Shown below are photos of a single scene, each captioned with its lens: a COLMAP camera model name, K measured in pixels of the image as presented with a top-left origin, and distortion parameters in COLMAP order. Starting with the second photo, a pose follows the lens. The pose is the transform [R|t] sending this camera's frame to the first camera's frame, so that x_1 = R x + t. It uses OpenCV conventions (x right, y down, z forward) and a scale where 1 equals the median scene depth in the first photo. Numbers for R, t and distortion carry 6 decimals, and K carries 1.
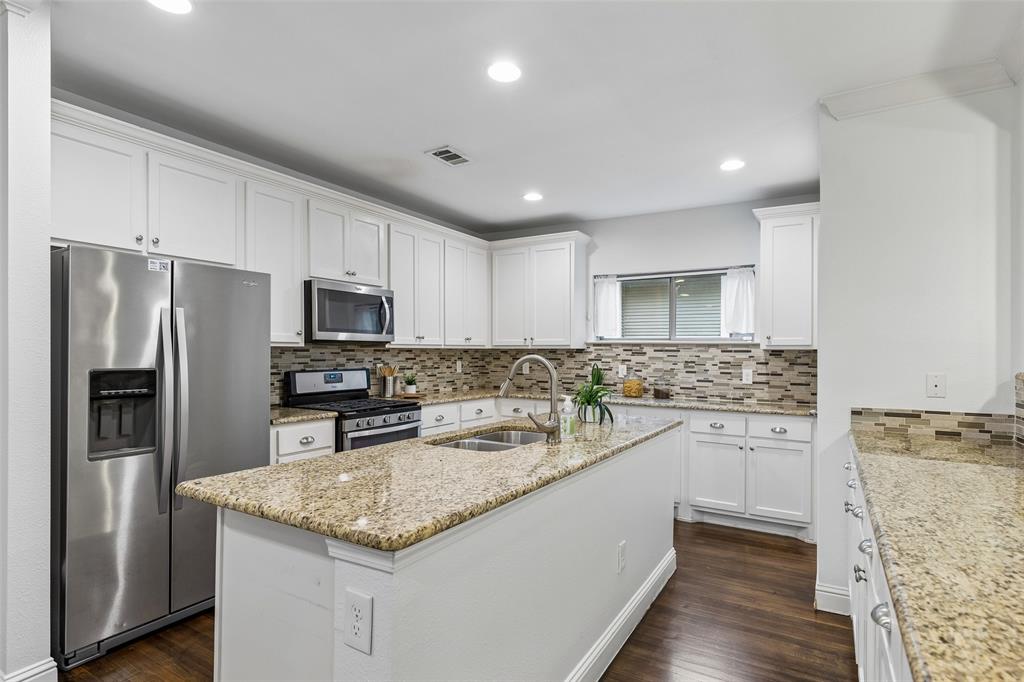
lens RADIAL K [[514.5, 0, 521.3], [0, 514.5, 357.6], [0, 0, 1]] dist [-0.024581, 0.000320]
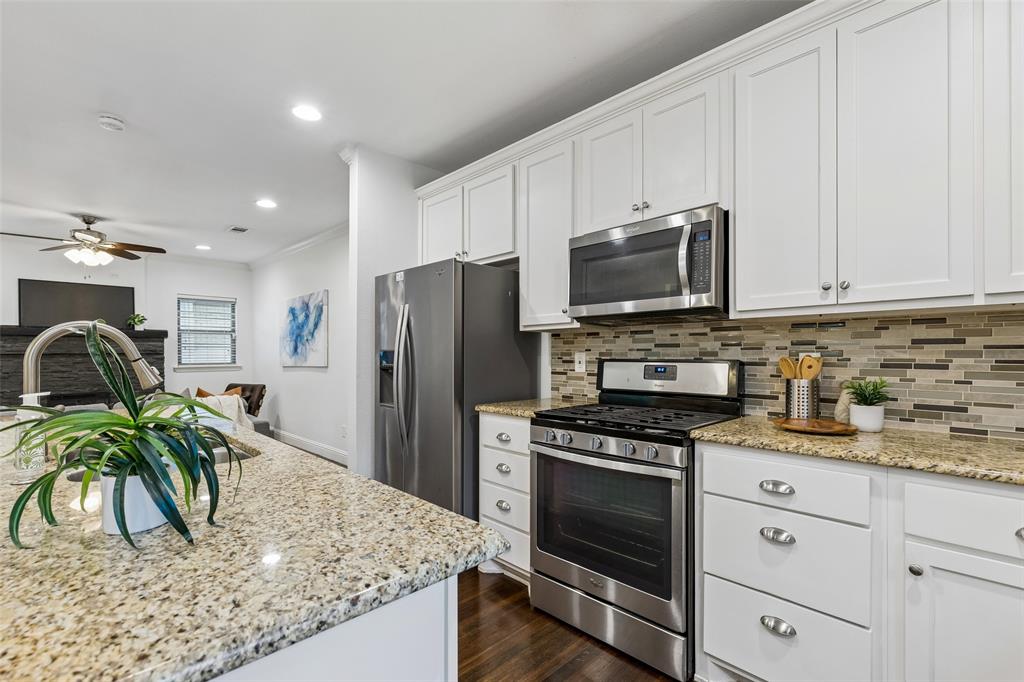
lens RADIAL K [[468.7, 0, 516.8], [0, 468.7, 355.4], [0, 0, 1]] dist [0.012379, -0.001383]
pose [[-0.270748, 0.000499, -0.962650, 0.237215], [-0.006889, 0.999973, 0.002456, 0.016131], [0.962626, 0.007297, -0.270737, 0.885388]]
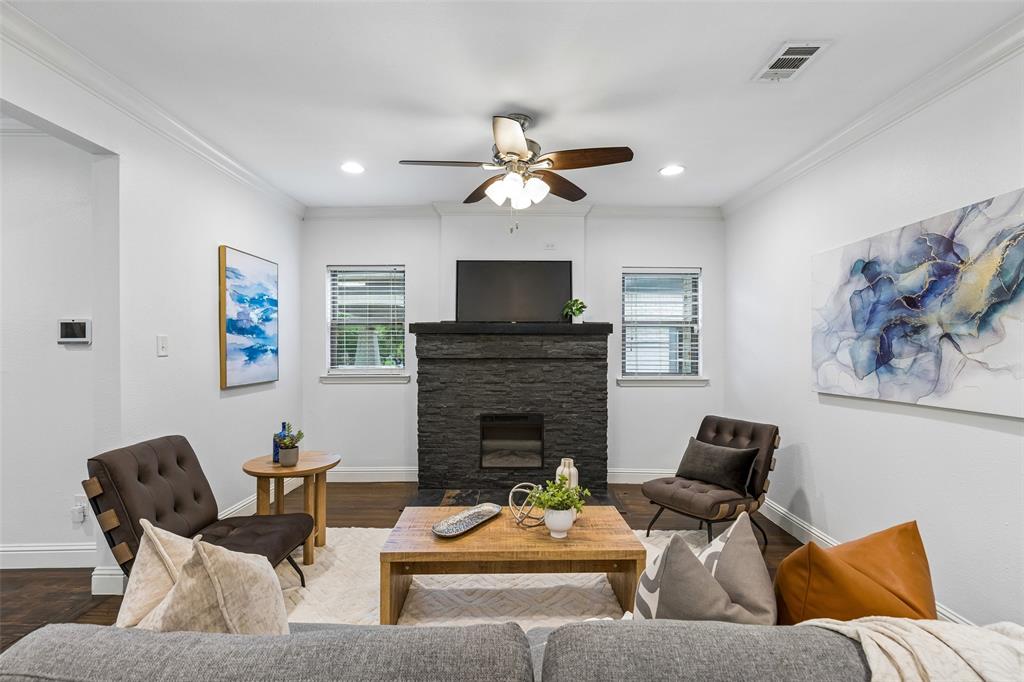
lens RADIAL K [[480.8, 0, 515.4], [0, 480.8, 345.5], [0, 0, 1]] dist [0.007061, 0.001221]
pose [[-0.866099, -0.008390, -0.499803, -0.246348], [-0.012329, 0.999914, 0.004580, -0.007447], [0.499721, 0.010129, -0.866127, 0.160625]]
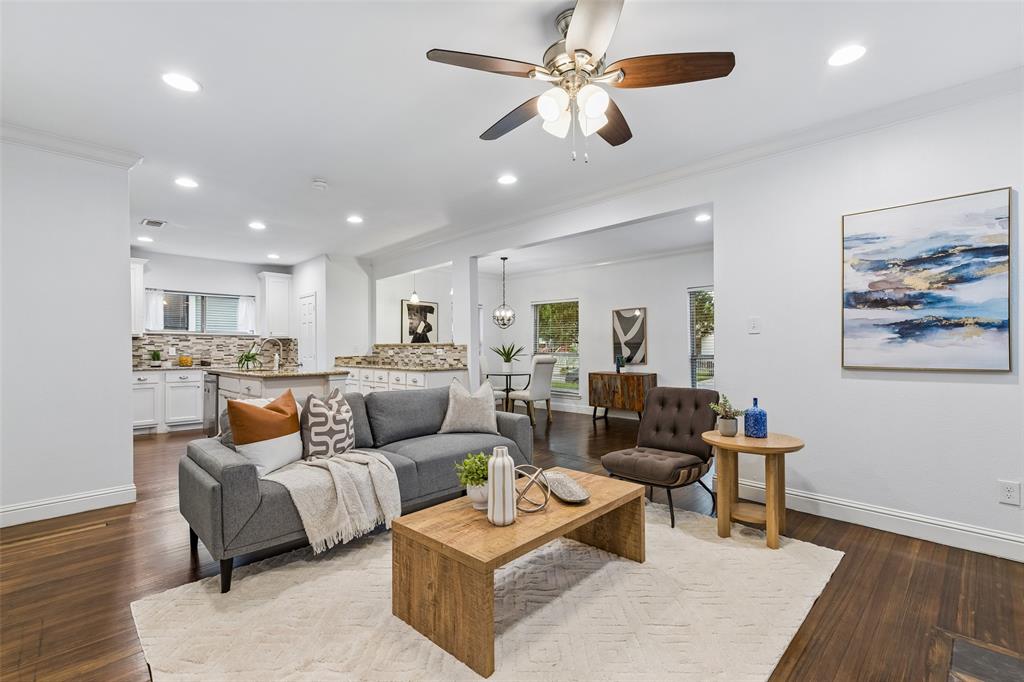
lens RADIAL K [[468.7, 0, 504.3], [0, 468.7, 344.6], [0, 0, 1]] dist [0.012379, -0.001383]
pose [[0.271617, -0.001640, 0.962404, -1.040955], [0.016341, 0.999862, -0.002908, 0.029503], [-0.962267, 0.016517, 0.271607, -0.436432]]
